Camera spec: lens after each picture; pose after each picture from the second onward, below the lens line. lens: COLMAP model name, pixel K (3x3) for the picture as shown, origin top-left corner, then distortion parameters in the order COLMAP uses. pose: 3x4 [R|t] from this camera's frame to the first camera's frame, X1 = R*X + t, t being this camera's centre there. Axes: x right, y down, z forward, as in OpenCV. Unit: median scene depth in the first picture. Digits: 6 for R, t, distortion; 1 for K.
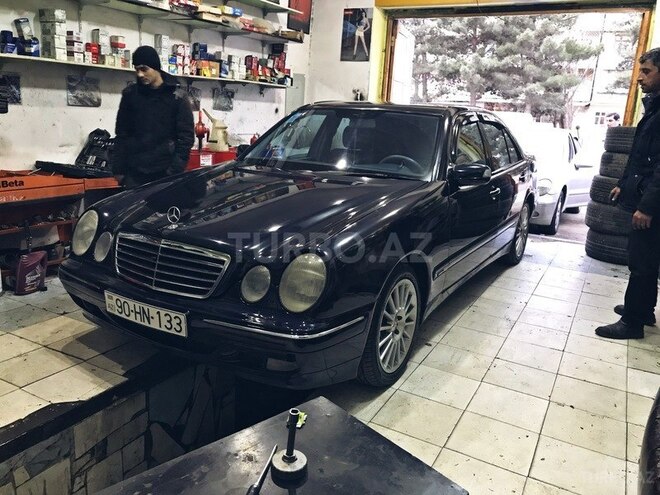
lens RADIAL K [[530.7, 0, 330.0], [0, 530.7, 247.5], [0, 0, 1]] dist [0.007955, -0.003774]
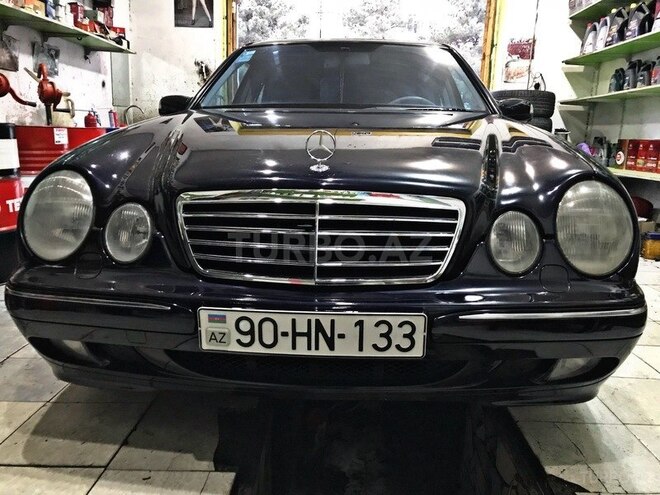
lens RADIAL K [[530.7, 0, 330.0], [0, 530.7, 247.5], [0, 0, 1]] dist [0.007955, -0.003774]
pose [[0.884357, -0.125062, 0.449747, -0.535421], [0.135103, 0.990783, 0.009850, 0.038099], [-0.446834, 0.052051, 0.893102, 0.512812]]
